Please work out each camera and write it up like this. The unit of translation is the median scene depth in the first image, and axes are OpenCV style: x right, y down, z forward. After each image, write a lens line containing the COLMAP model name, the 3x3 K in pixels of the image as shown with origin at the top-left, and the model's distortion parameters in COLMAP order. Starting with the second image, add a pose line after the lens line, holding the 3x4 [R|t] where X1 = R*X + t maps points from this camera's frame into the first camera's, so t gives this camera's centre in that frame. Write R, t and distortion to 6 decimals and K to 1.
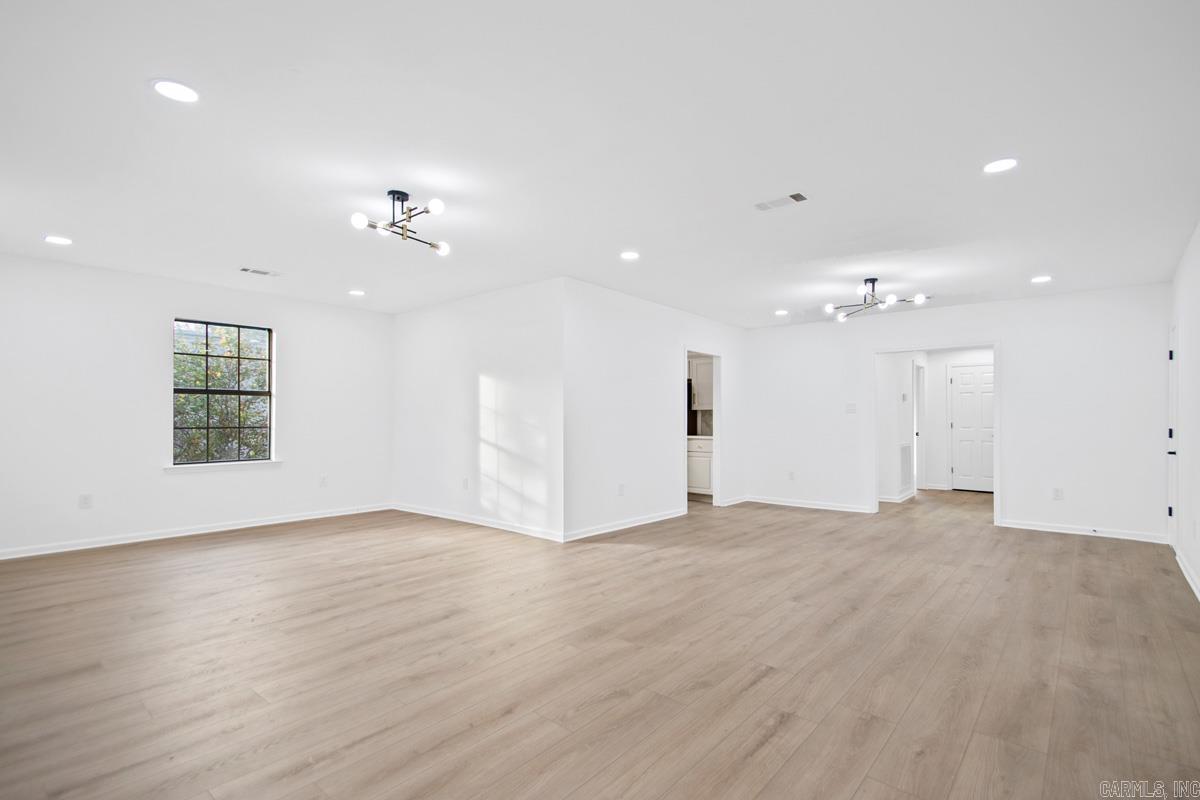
lens RADIAL K [[559.0, 0, 609.0], [0, 559.0, 406.4], [0, 0, 1]] dist [0.017282, -0.003717]
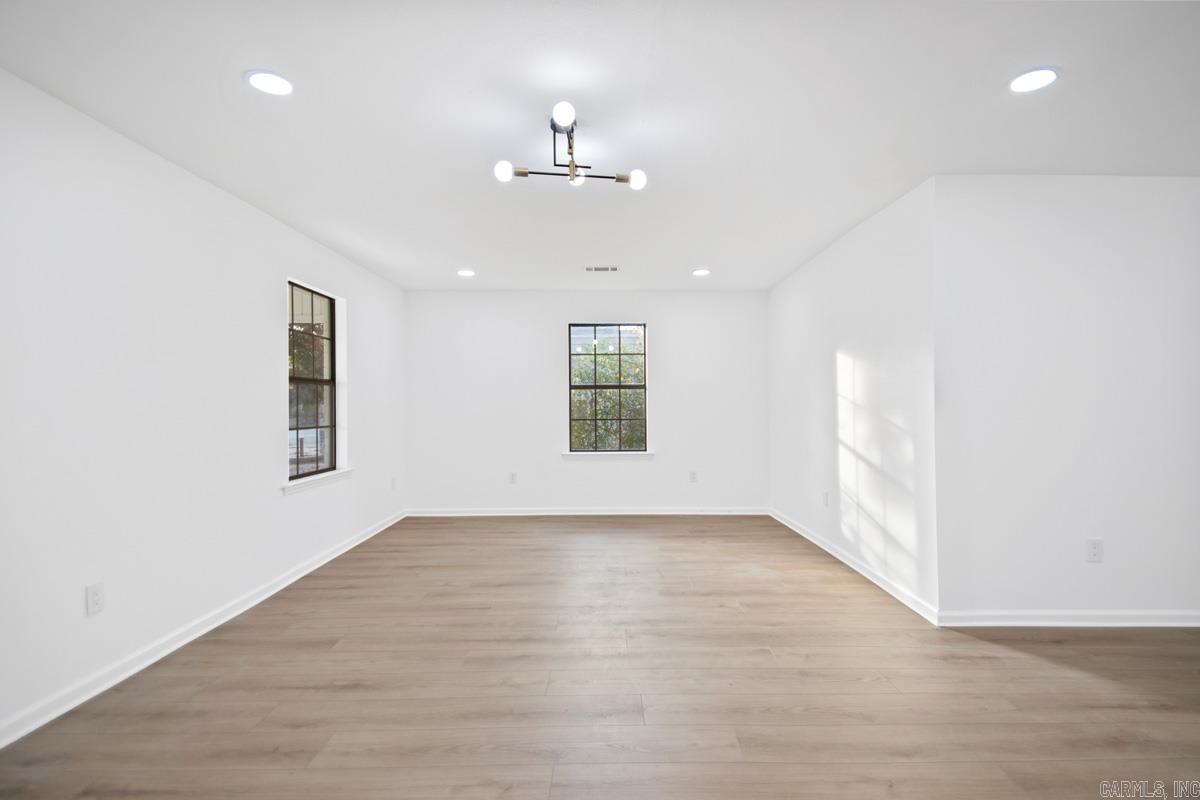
lens RADIAL K [[559.0, 0, 590.7], [0, 559.0, 393.1], [0, 0, 1]] dist [0.017282, -0.003717]
pose [[0.648393, -0.021375, -0.761006, 0.121999], [0.021039, 0.999727, -0.010154, -0.003166], [0.761015, -0.009428, 0.648666, 0.299122]]
